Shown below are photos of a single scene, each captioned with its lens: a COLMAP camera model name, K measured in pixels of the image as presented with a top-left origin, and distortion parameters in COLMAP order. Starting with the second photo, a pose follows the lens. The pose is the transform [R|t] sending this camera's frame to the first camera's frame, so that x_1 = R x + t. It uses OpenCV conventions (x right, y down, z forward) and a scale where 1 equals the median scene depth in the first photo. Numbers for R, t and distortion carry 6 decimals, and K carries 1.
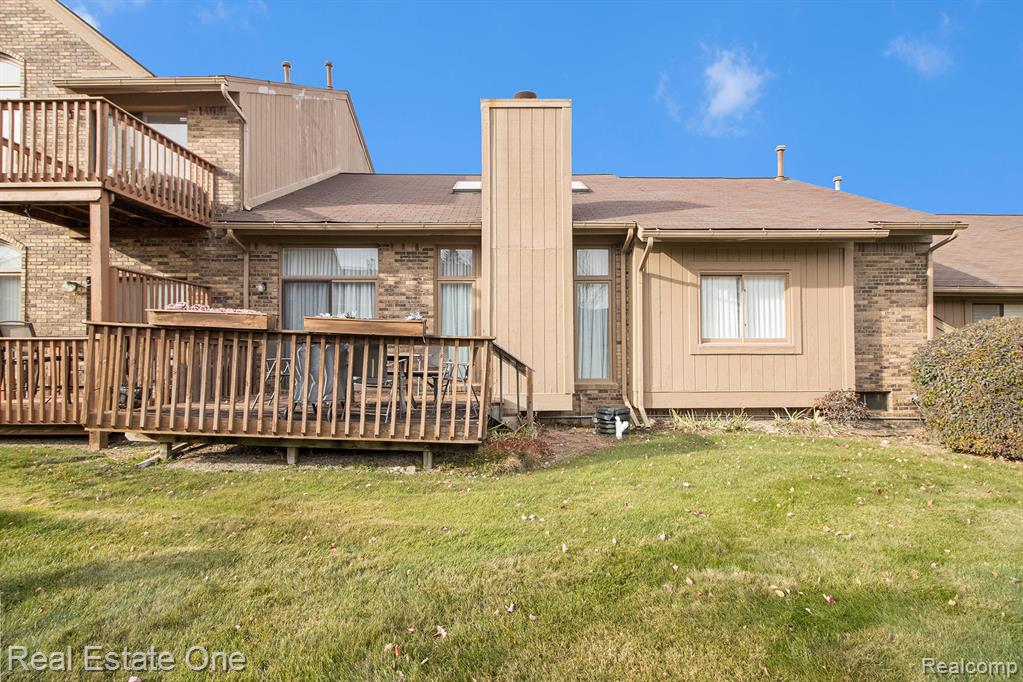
lens RADIAL K [[467.3, 0, 512.0], [0, 467.3, 333.8], [0, 0, 1]] dist [-0.022999, 0.000184]
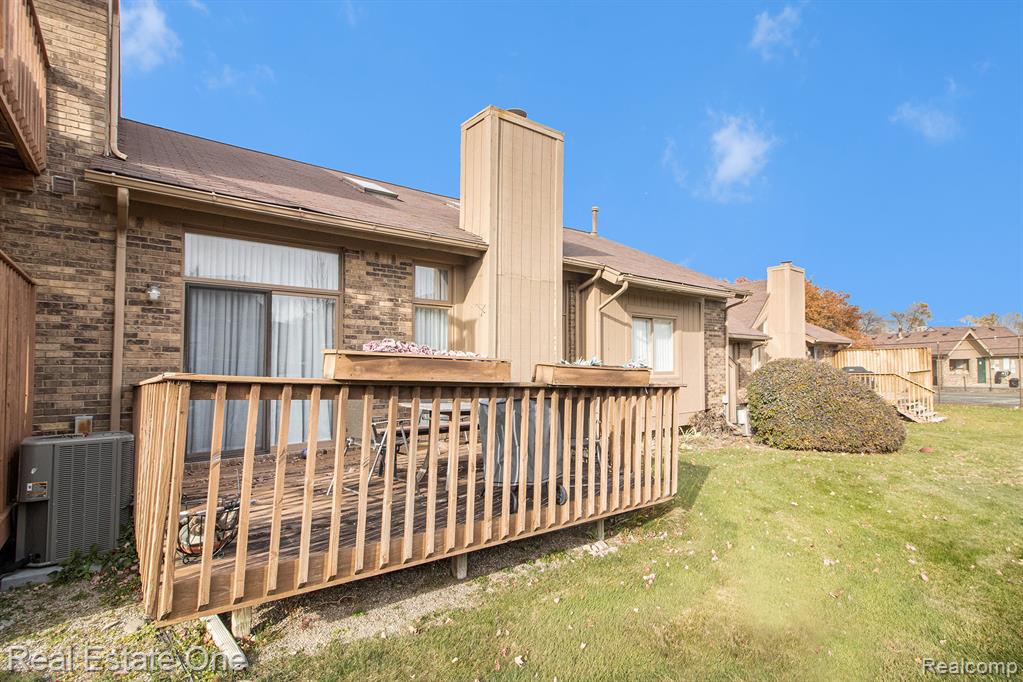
lens RADIAL K [[470.2, 0, 492.2], [0, 470.2, 338.5], [0, 0, 1]] dist [0.000201, -0.020332]
pose [[0.813055, 0.032839, 0.581261, -0.534161], [-0.015657, 0.999280, -0.034555, -0.027910], [-0.581977, 0.018994, 0.812983, 0.264014]]
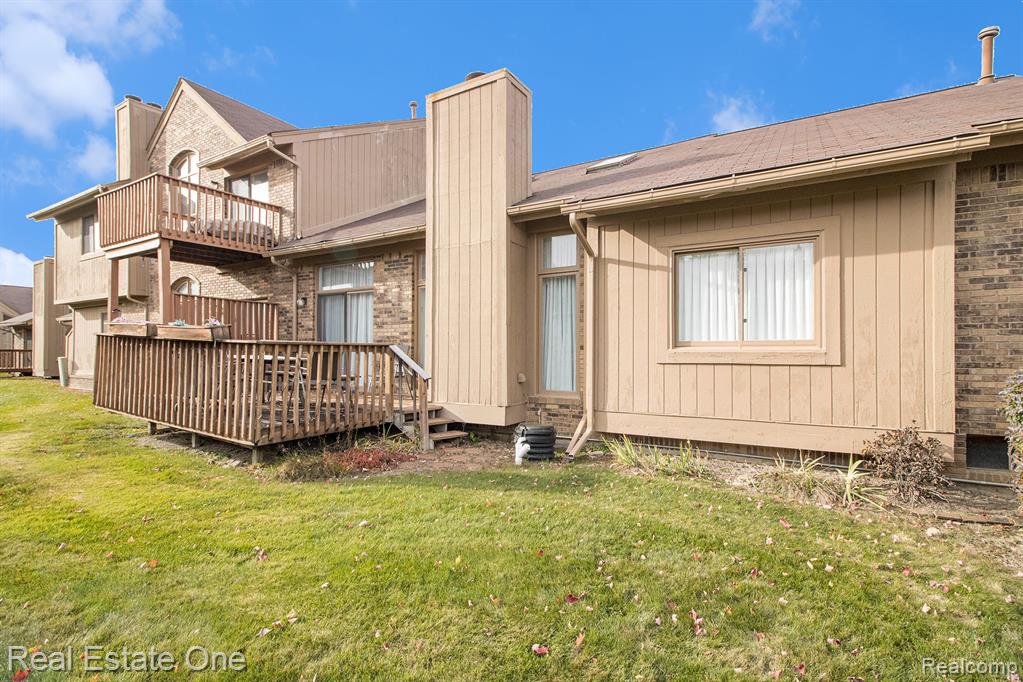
lens RADIAL K [[476.2, 0, 511.5], [0, 476.2, 341.0], [0, 0, 1]] dist [-0.024779, -0.000441]
pose [[0.853465, -0.008863, -0.521075, 0.559641], [0.007413, 0.999961, -0.004867, 0.010853], [0.521098, 0.000291, 0.853497, 0.237387]]
